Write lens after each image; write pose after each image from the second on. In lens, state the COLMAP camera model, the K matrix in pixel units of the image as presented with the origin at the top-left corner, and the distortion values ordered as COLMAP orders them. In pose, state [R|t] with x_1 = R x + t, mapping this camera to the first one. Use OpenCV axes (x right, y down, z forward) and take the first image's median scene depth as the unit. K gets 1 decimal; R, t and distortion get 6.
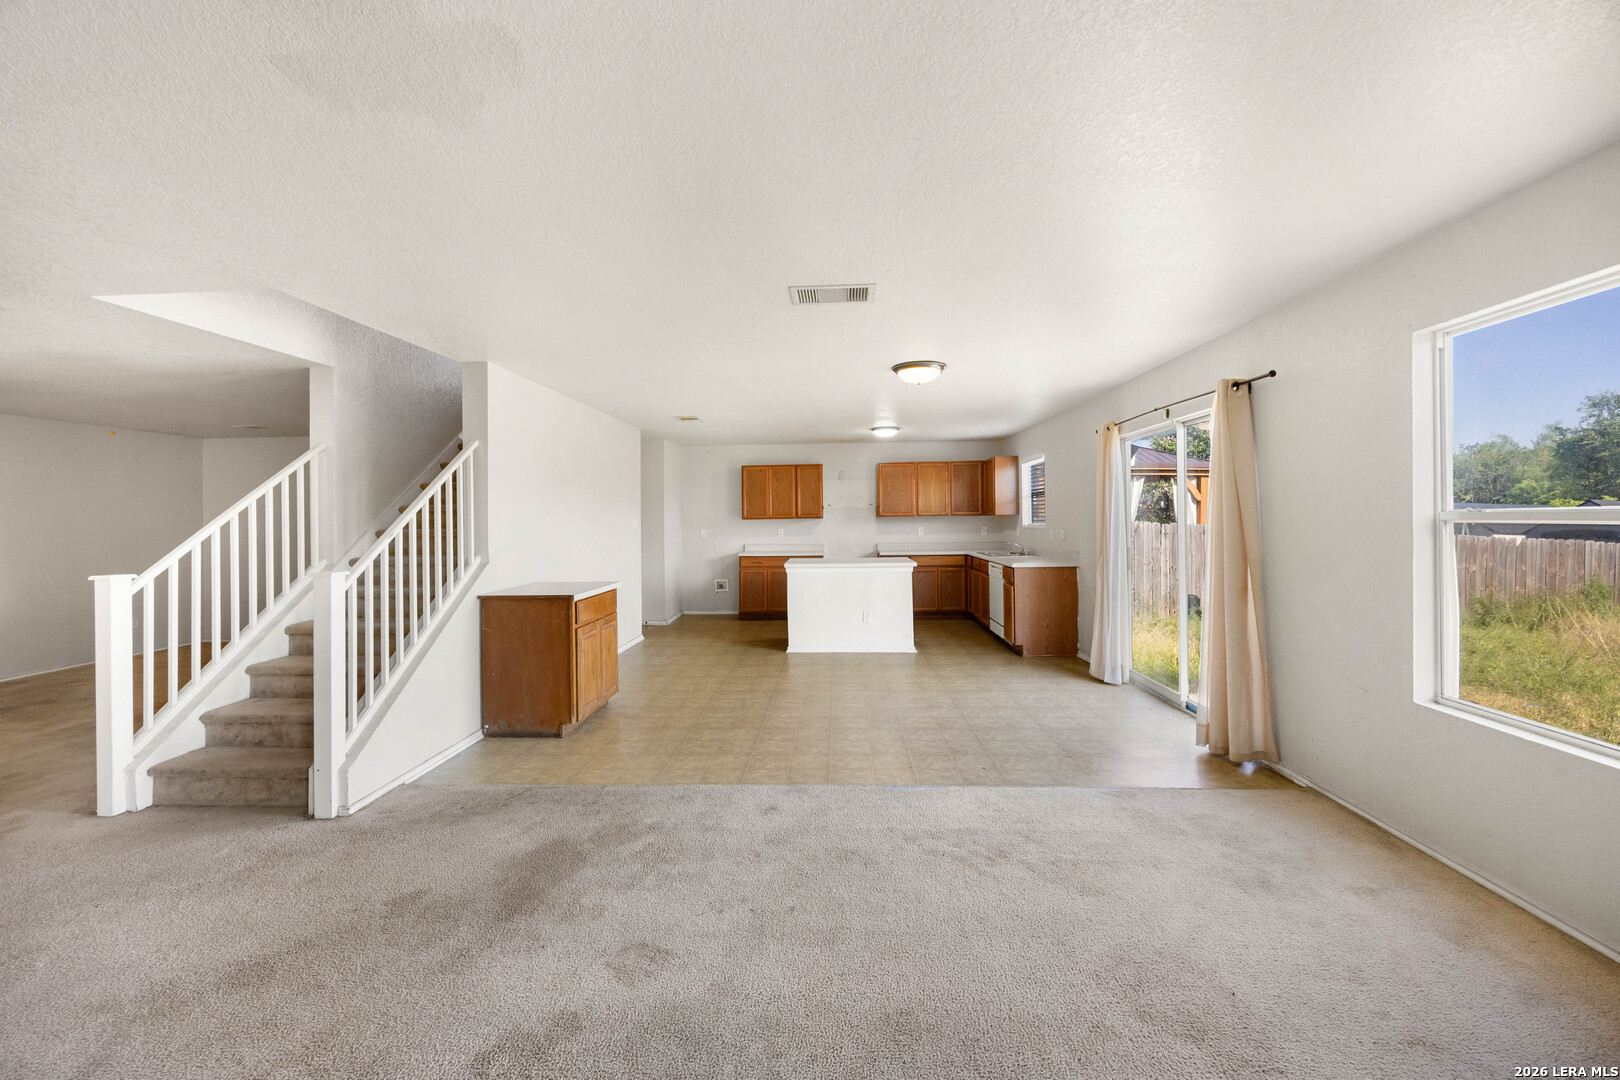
lens RADIAL K [[639.2, 0, 805.4], [0, 639.2, 516.2], [0, 0, 1]] dist [0.001548, 0.000295]
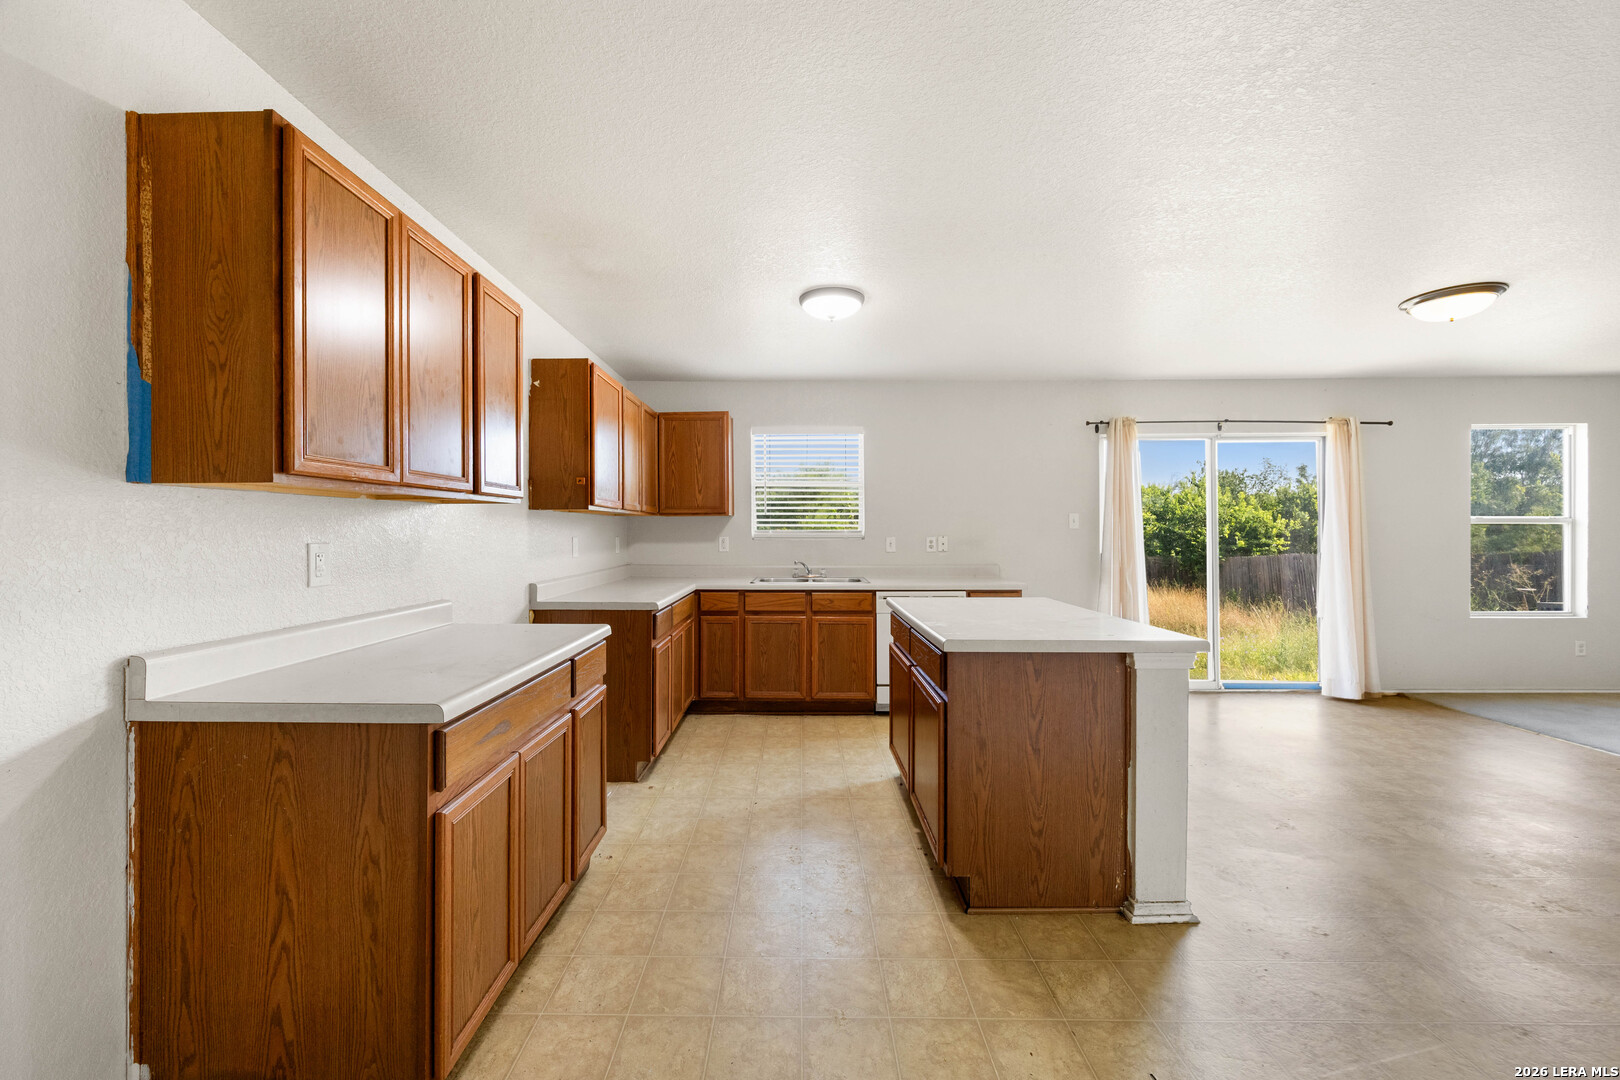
lens RADIAL K [[629.9, 0, 806.5], [0, 629.9, 533.6], [0, 0, 1]] dist [0.000060, 0.000009]
pose [[-0.048921, 0.011689, 0.998734, -0.479233], [-0.002823, 0.999926, -0.011842, 0.038554], [-0.998799, -0.003398, -0.048885, 1.762716]]
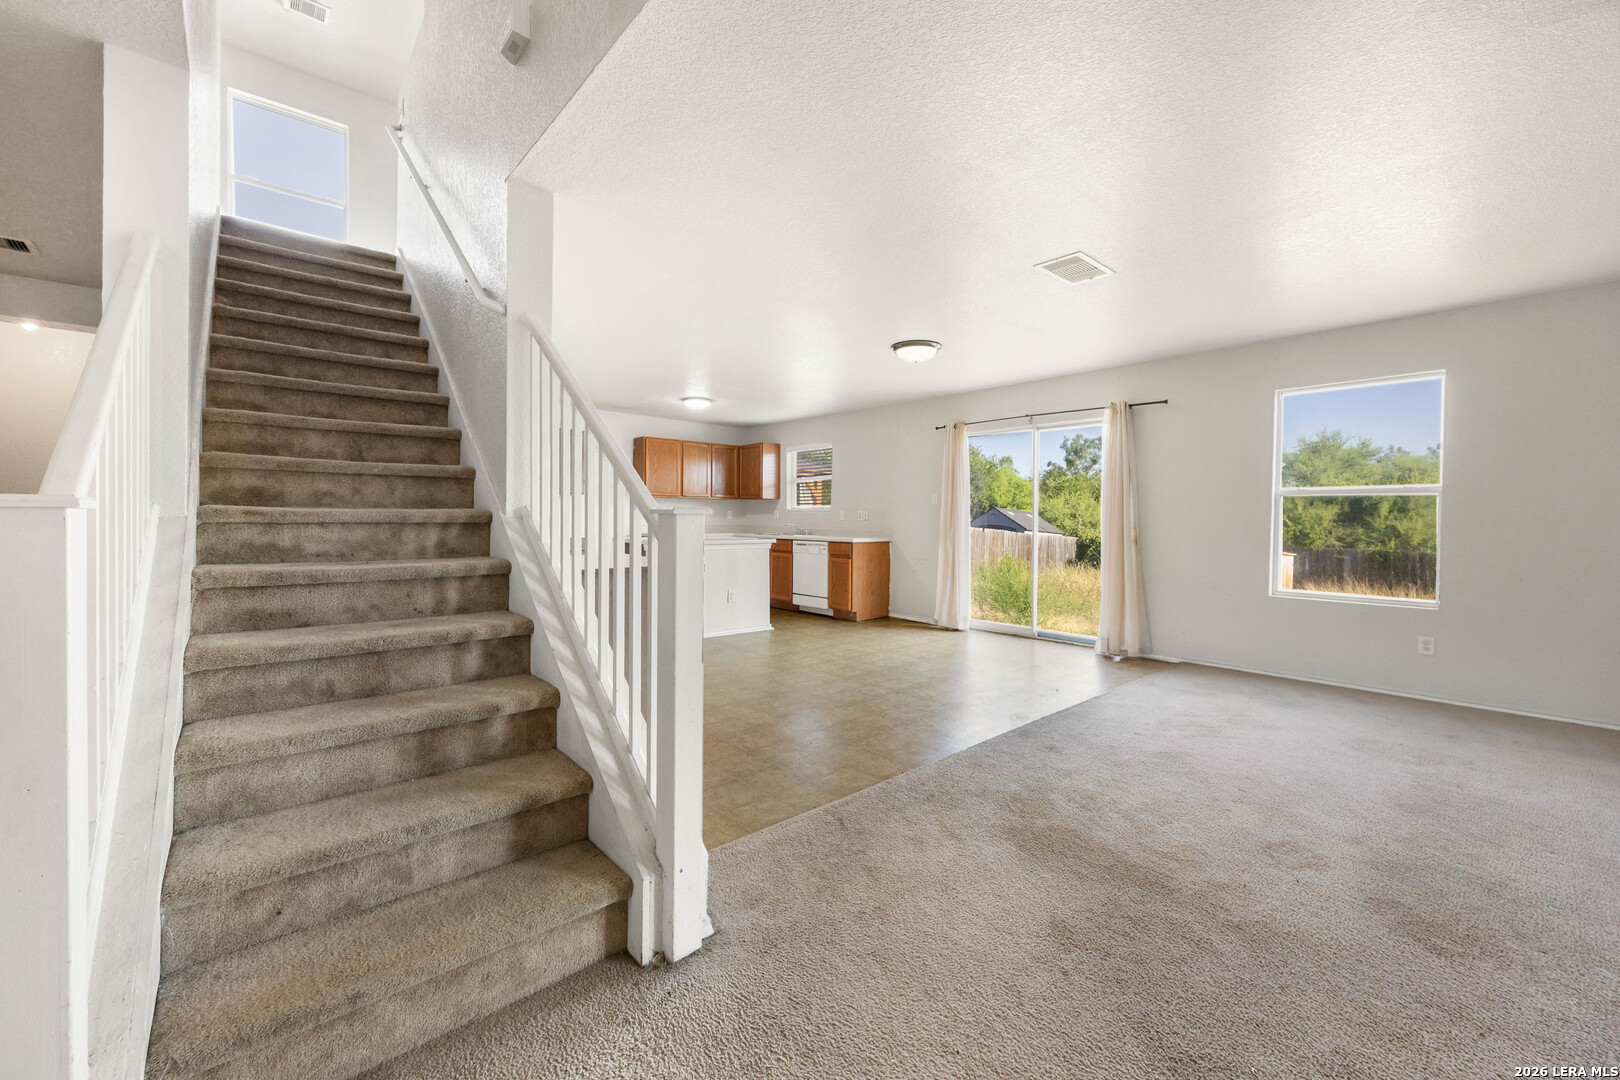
lens RADIAL K [[642.1, 0, 815.7], [0, 642.1, 525.6], [0, 0, 1]] dist [0.000609, 0.000027]
pose [[0.706219, 0.013908, 0.707857, -0.708354], [-0.023816, 0.999708, 0.004119, 0.066737], [-0.707593, -0.019768, 0.706343, 0.359329]]
